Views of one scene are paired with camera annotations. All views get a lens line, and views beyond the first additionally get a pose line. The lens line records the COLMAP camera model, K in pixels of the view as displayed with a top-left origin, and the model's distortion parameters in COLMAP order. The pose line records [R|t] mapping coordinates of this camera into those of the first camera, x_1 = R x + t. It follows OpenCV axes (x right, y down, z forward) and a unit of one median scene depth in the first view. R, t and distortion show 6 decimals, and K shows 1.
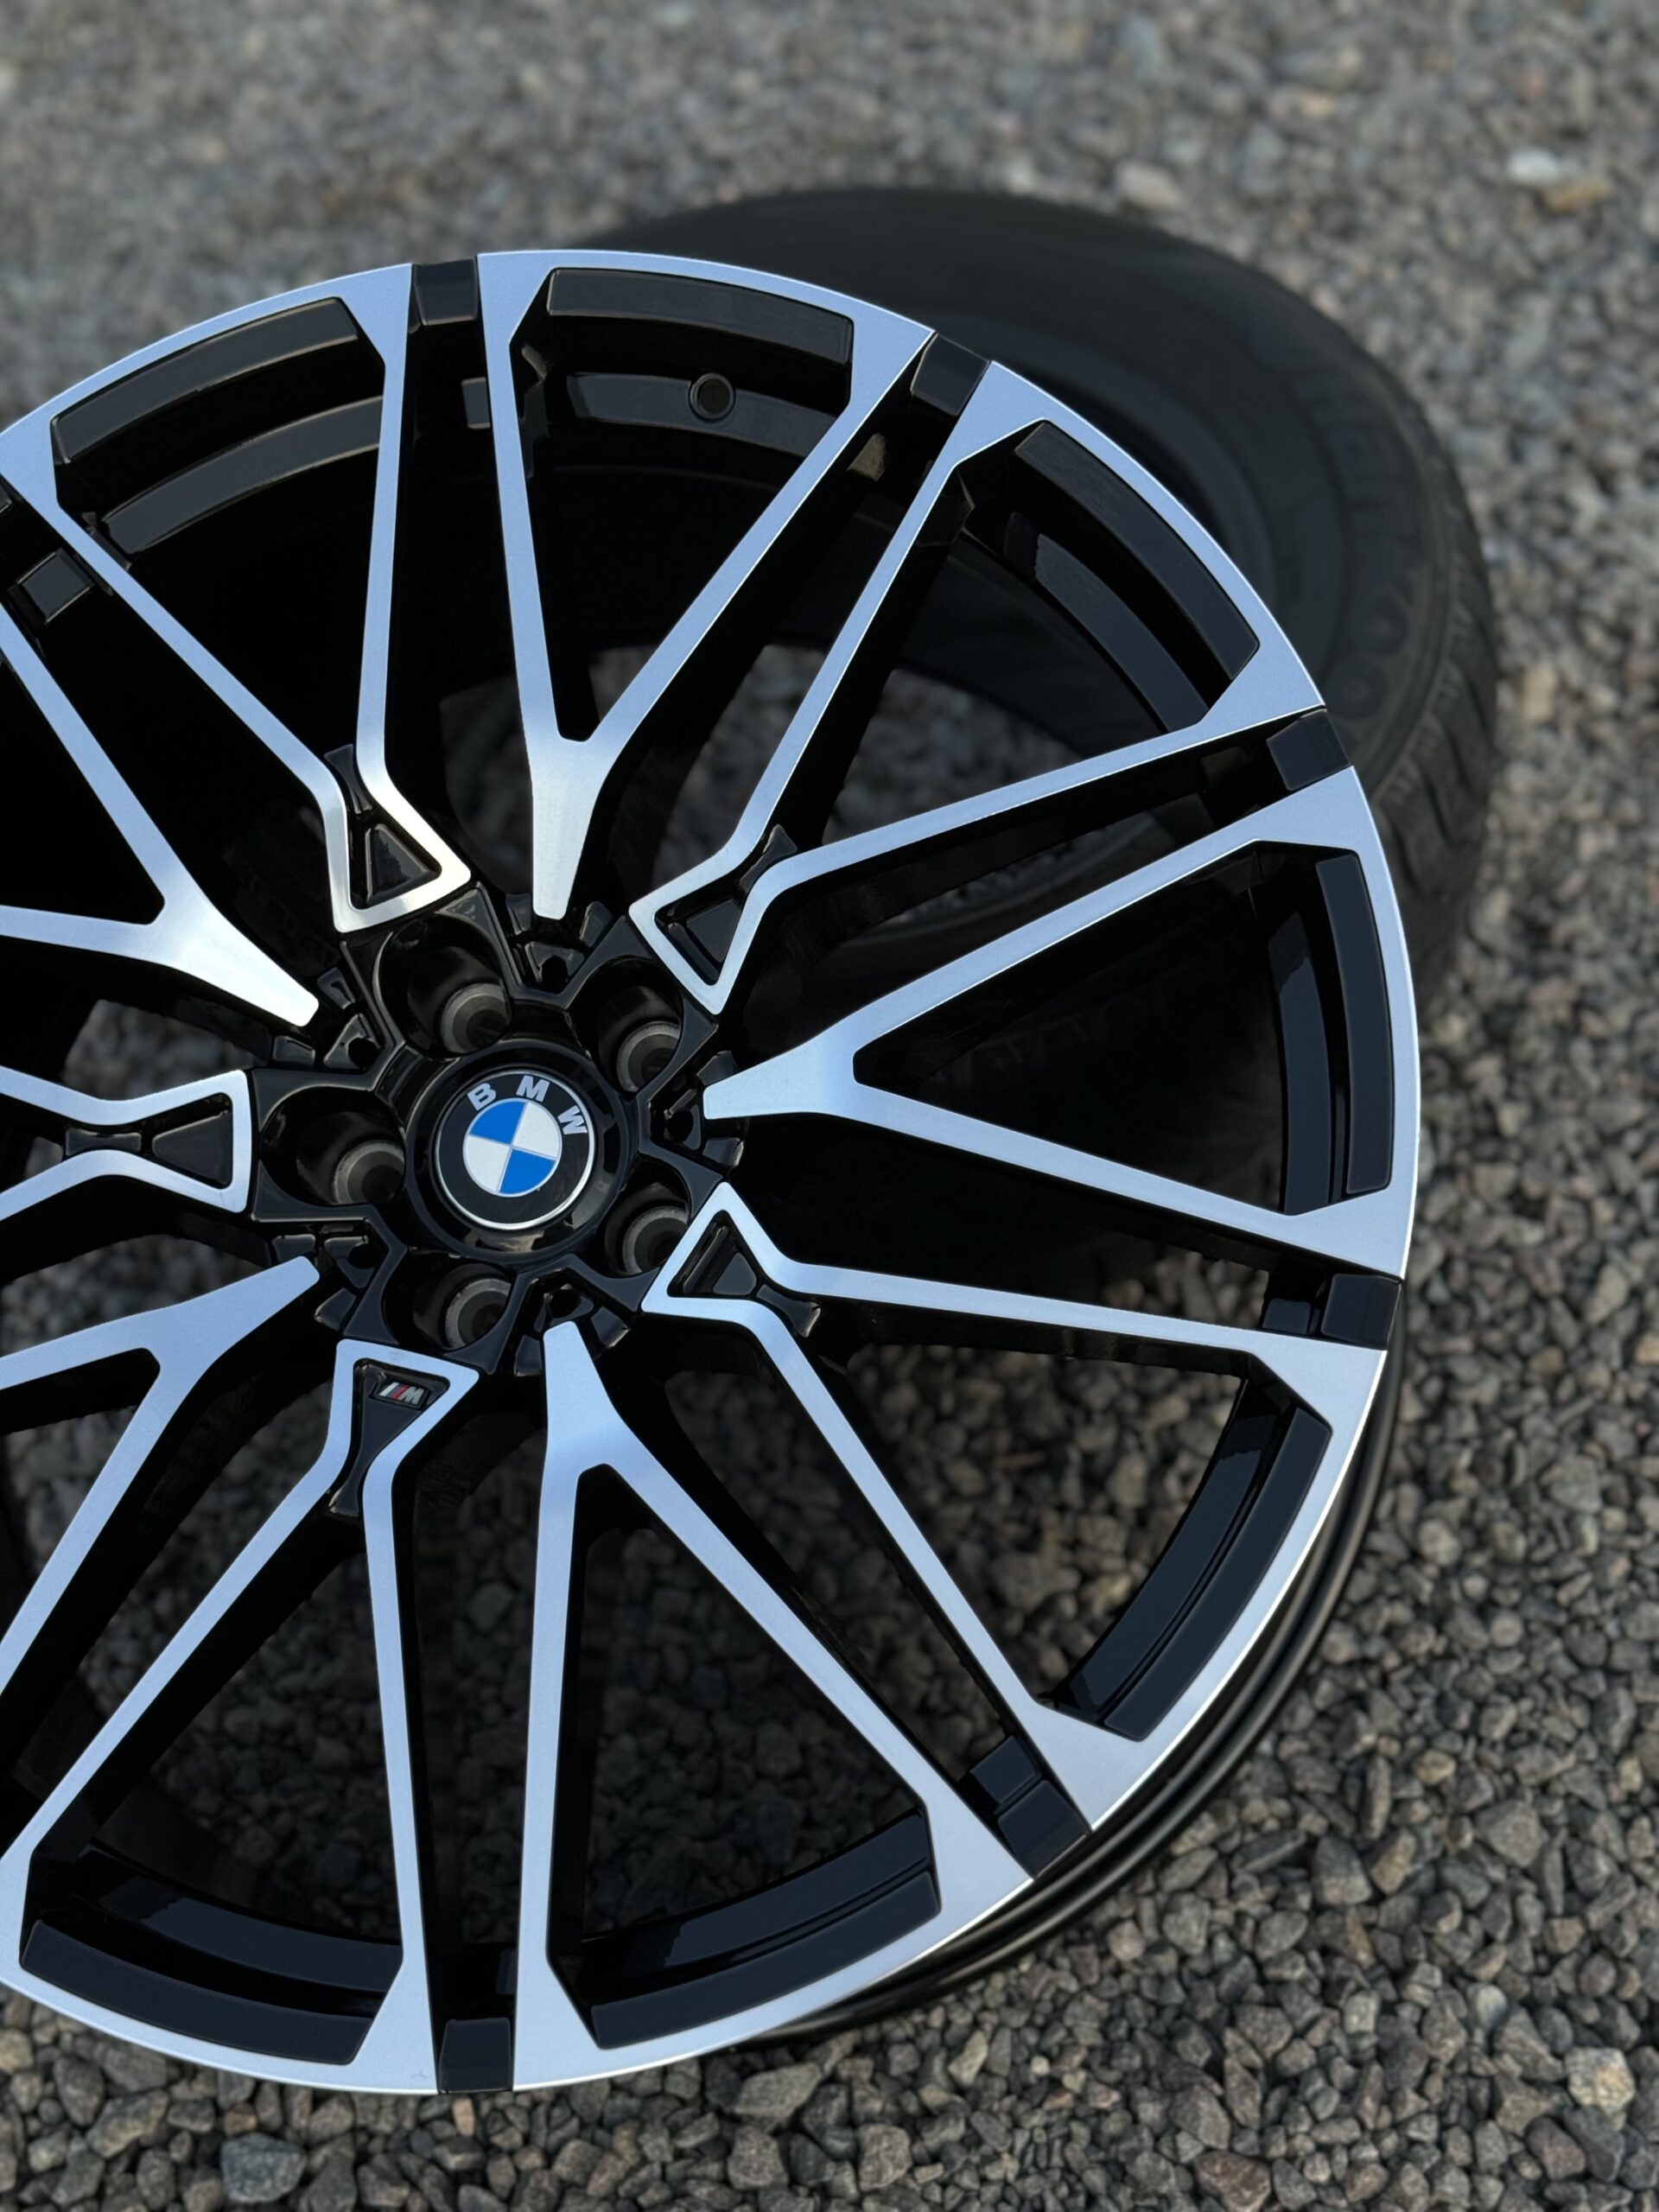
lens RADIAL K [[3074.8, 0, 833.9], [0, 3074.8, 1103.5], [0, 0, 1]] dist [0.065384, 0.000000]
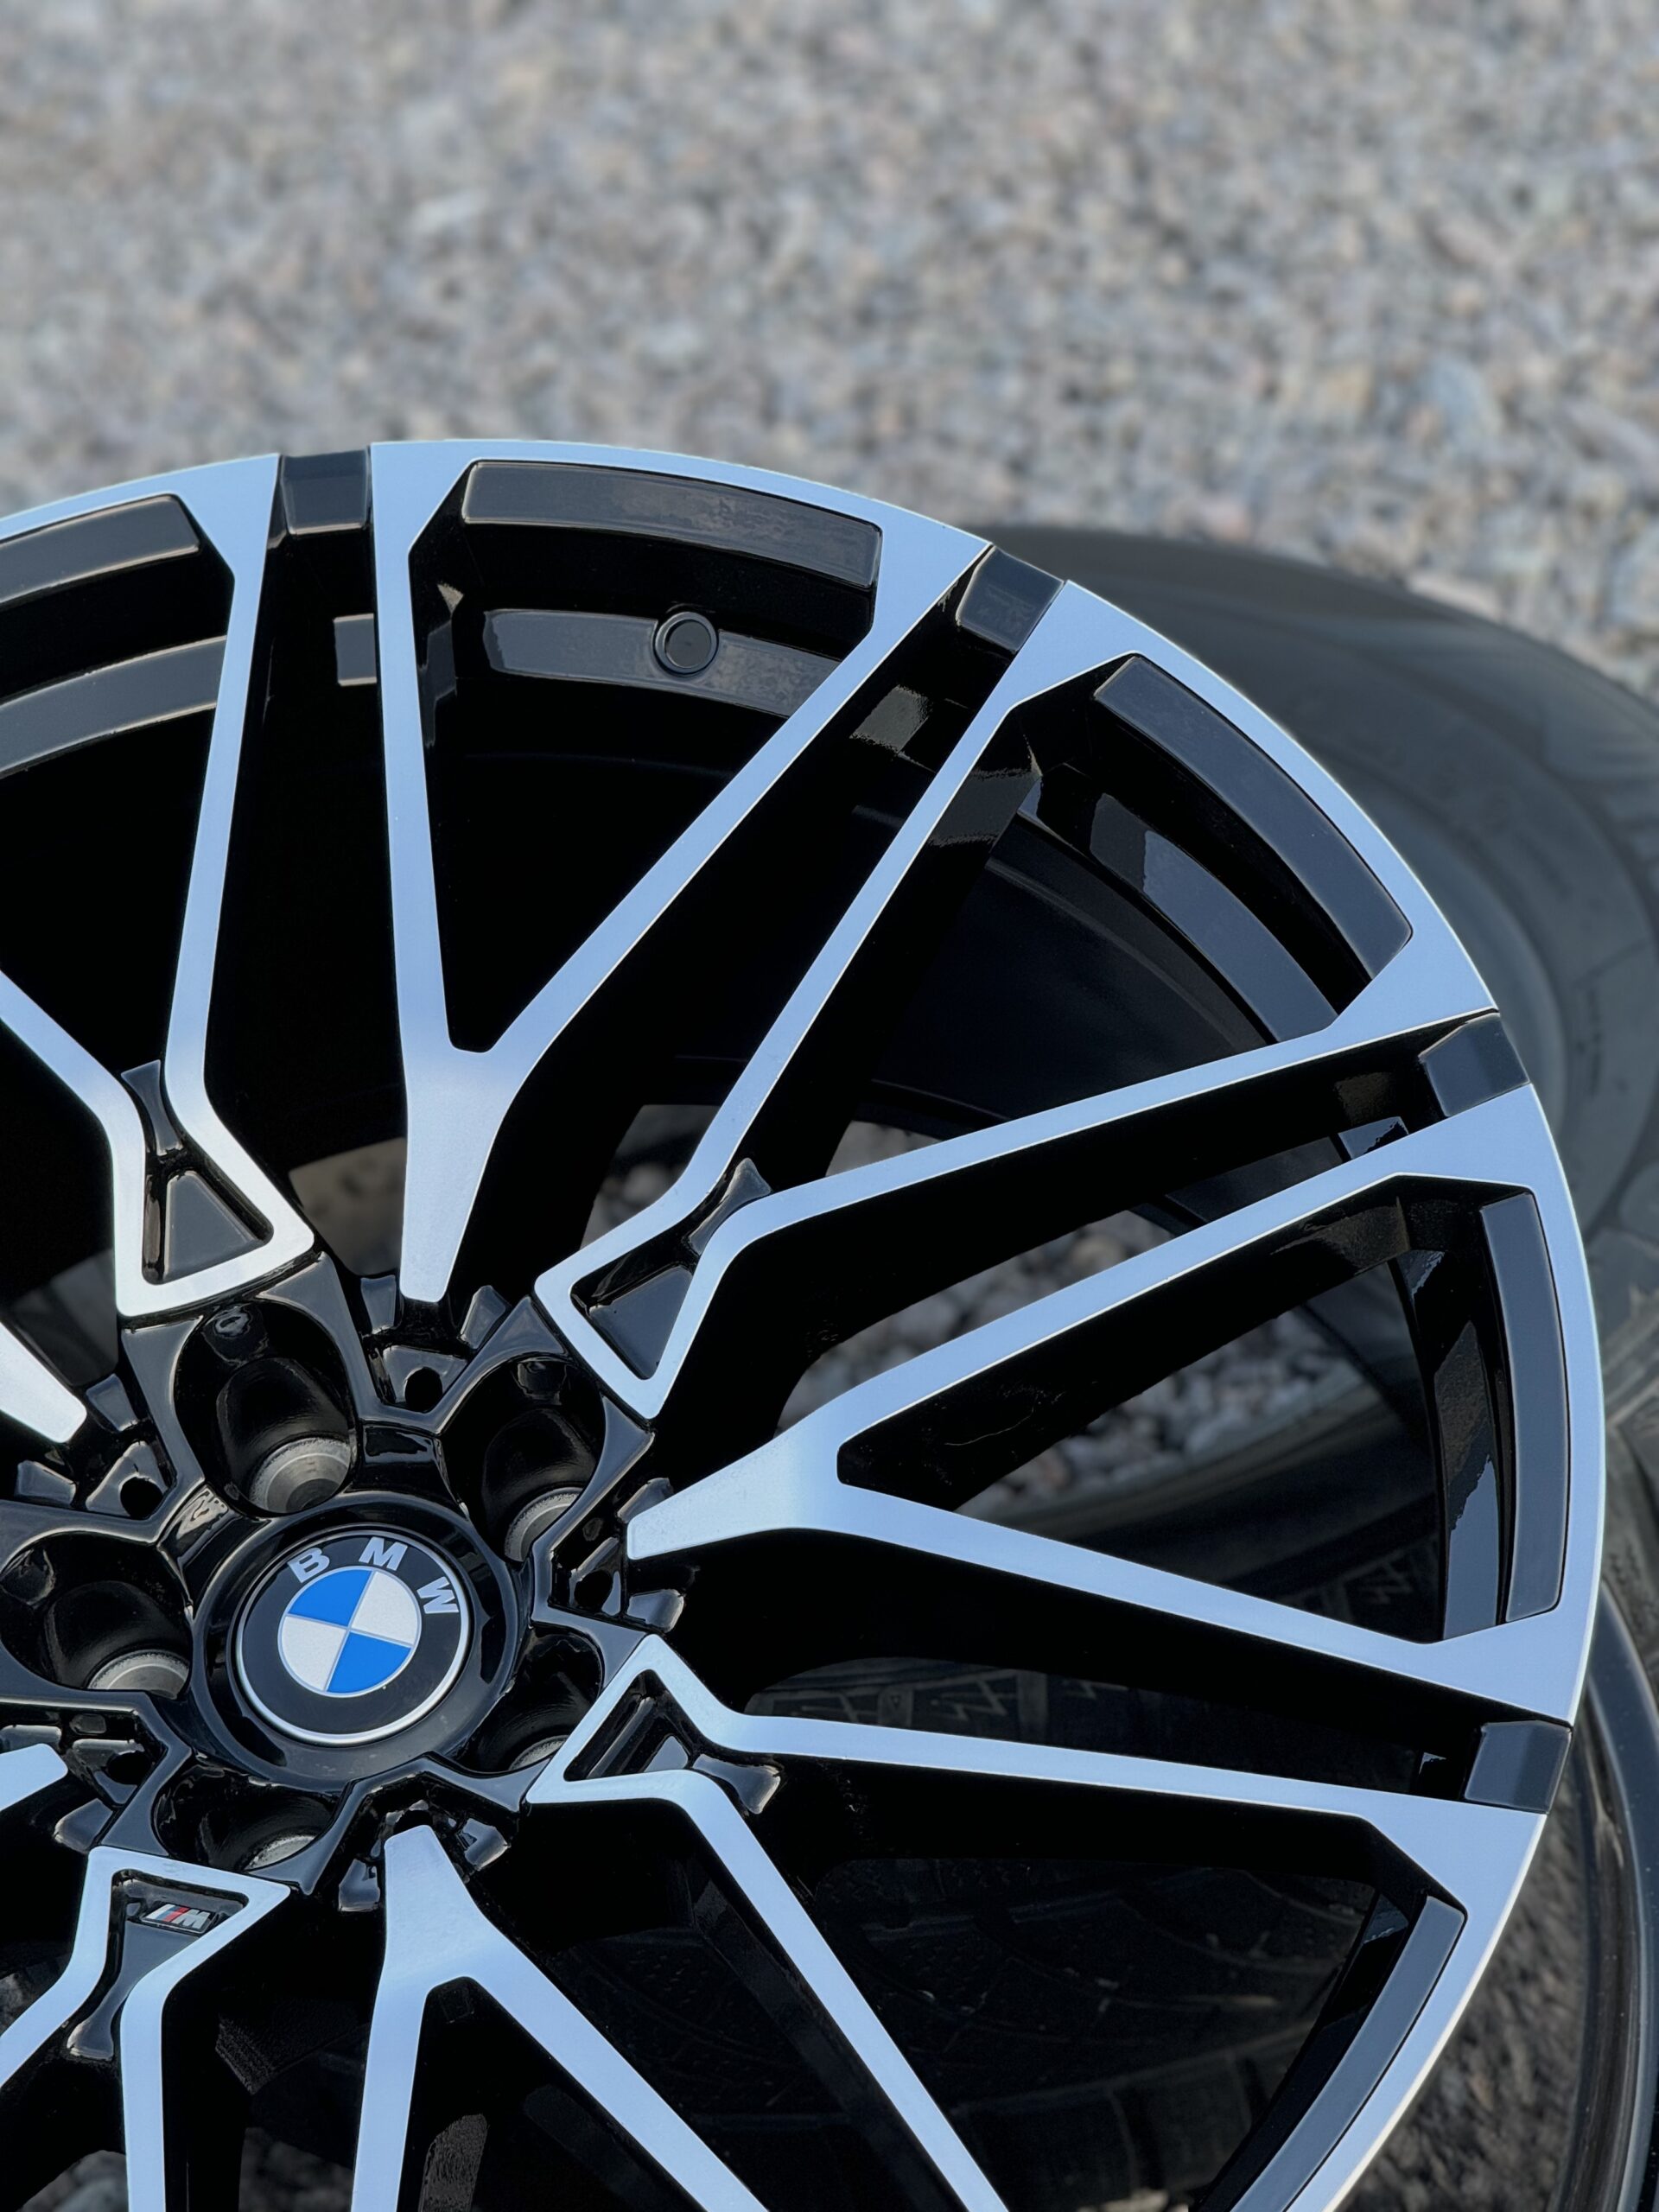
lens RADIAL K [[7717.4, 0, 849.1], [0, 7717.4, 1091.0], [0, 0, 1]] dist [0.156142, 0.000000]
pose [[0.999111, 0.031148, -0.028408, 0.052631], [-0.037958, 0.957853, -0.284741, 0.380073], [0.018341, 0.285566, 0.958184, -0.687241]]
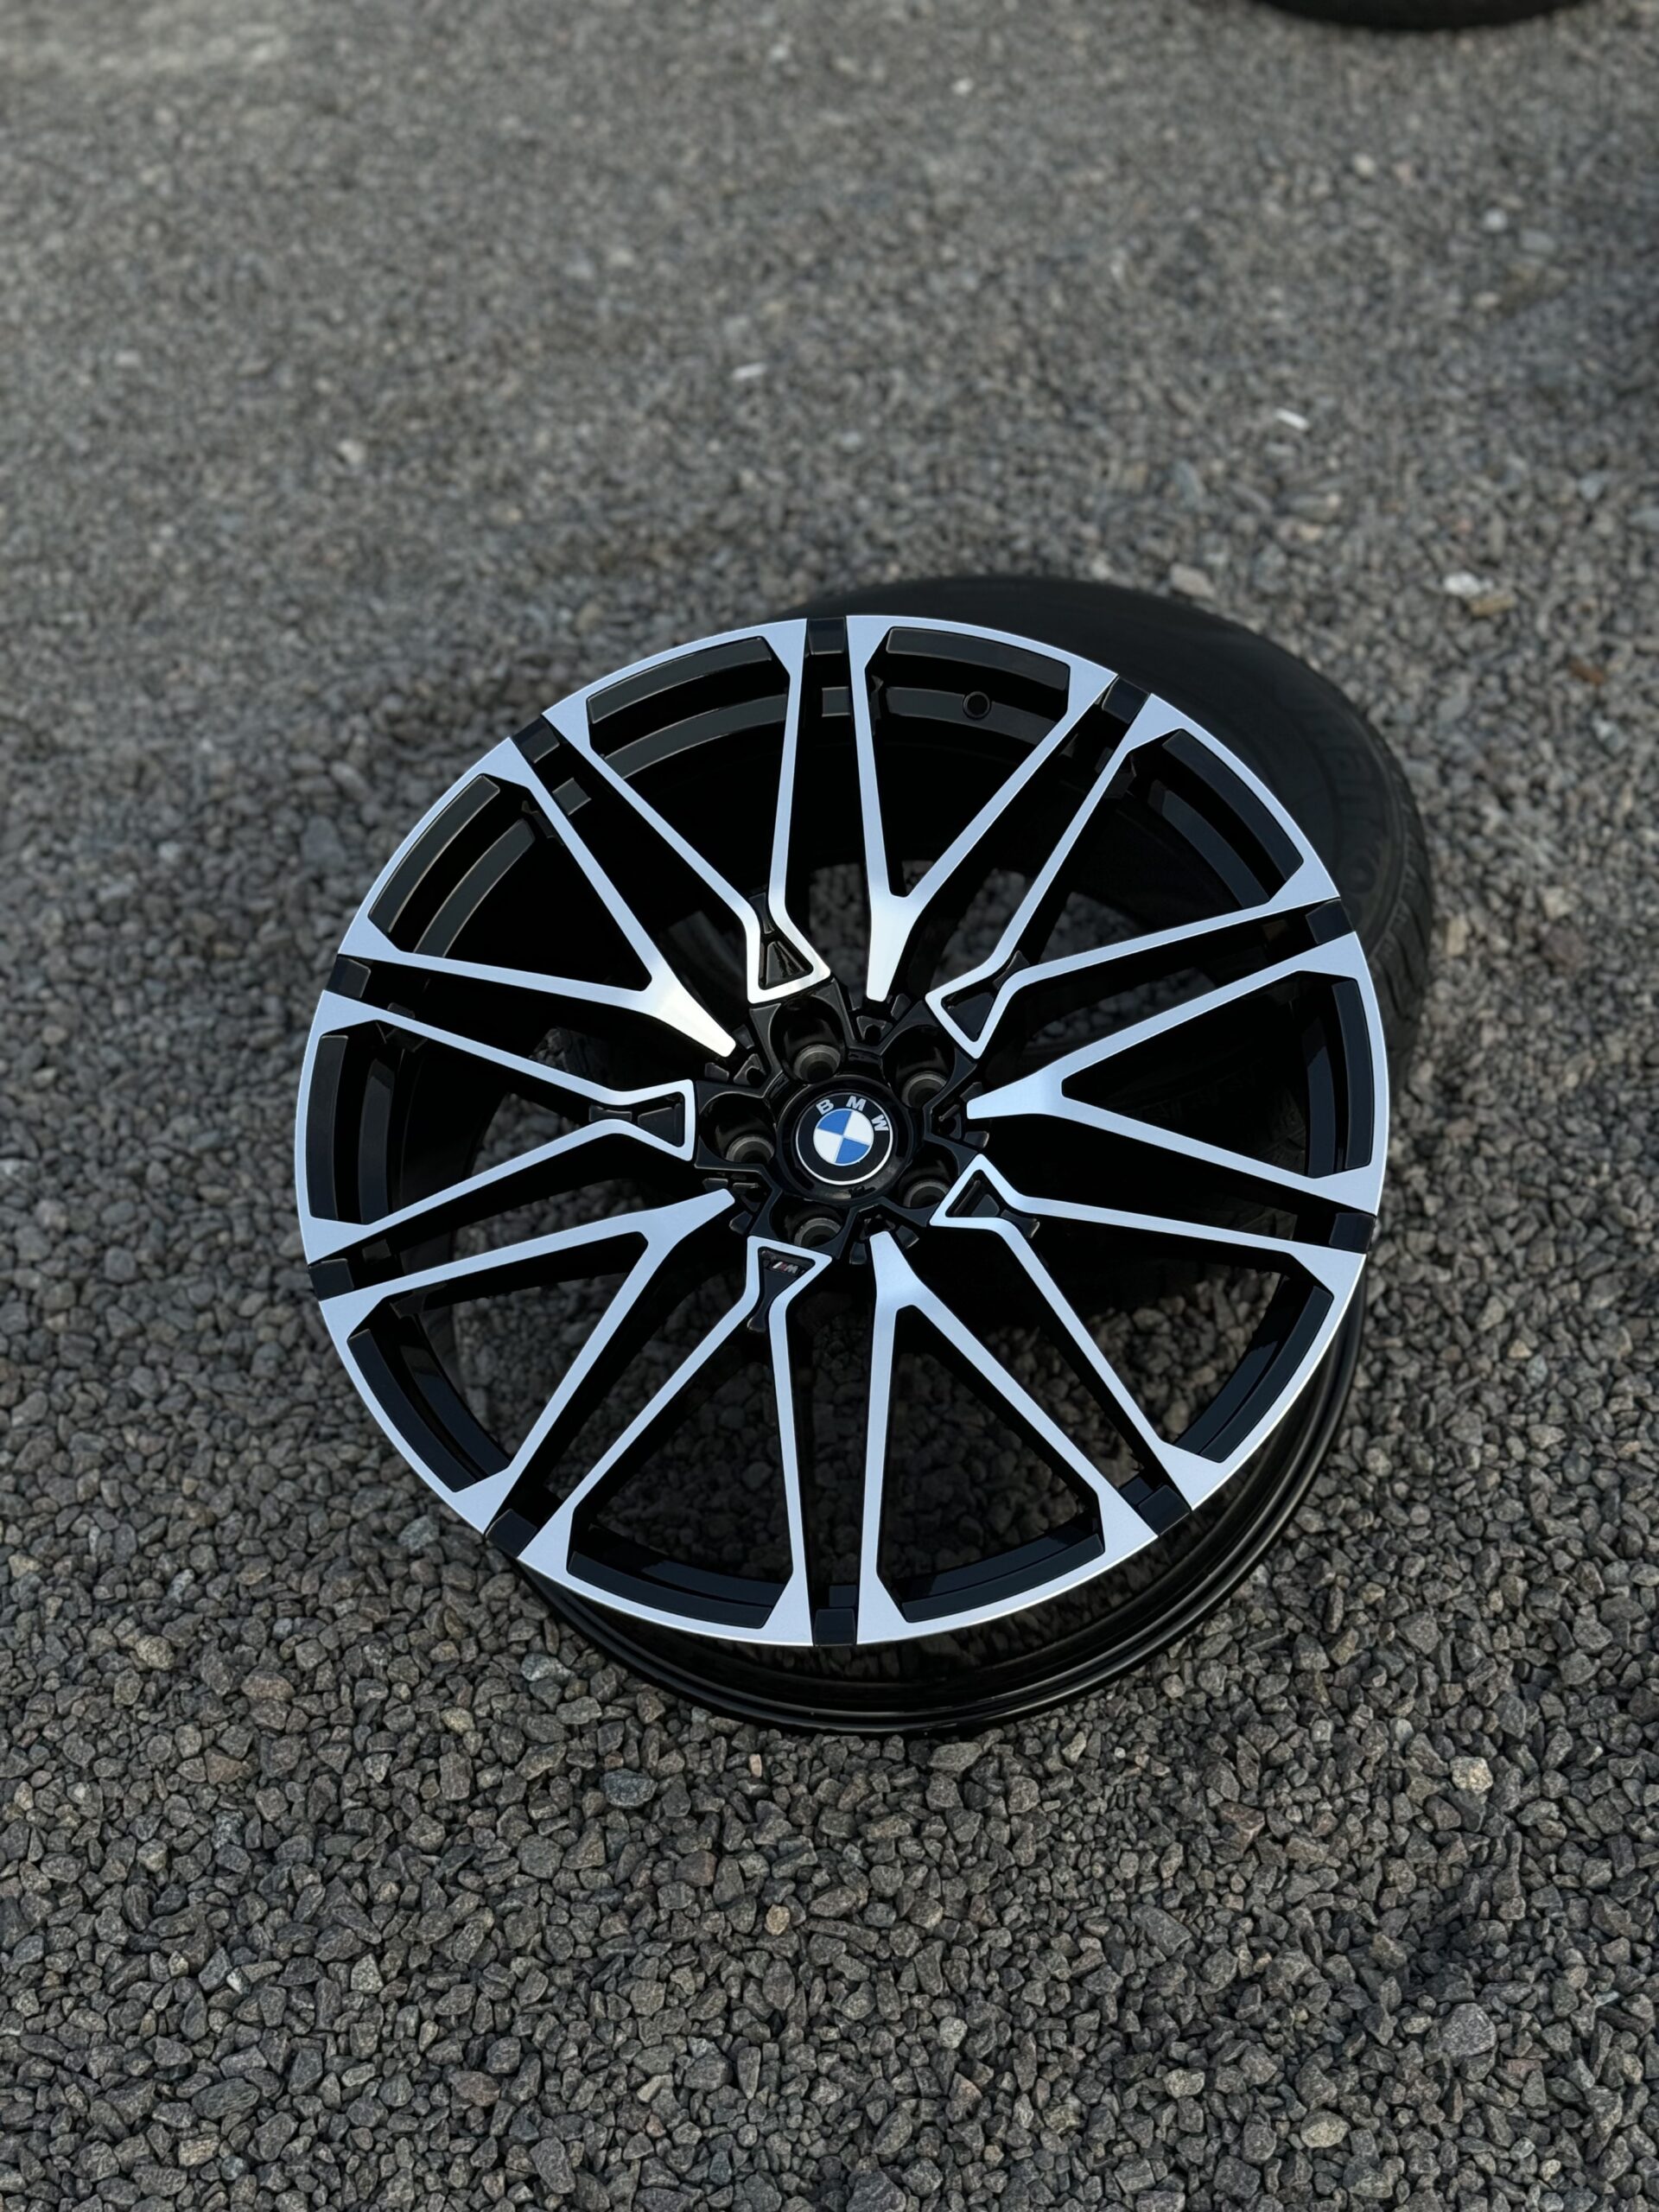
lens RADIAL K [[3074.8, 0, 833.8], [0, 3074.8, 1101.9], [0, 0, 1]] dist [0.065384, 0.000000]
pose [[0.998162, 0.053727, 0.028019, -0.153699], [-0.050567, 0.993356, -0.103376, 0.164228], [-0.033387, 0.101769, 0.994248, -0.648380]]
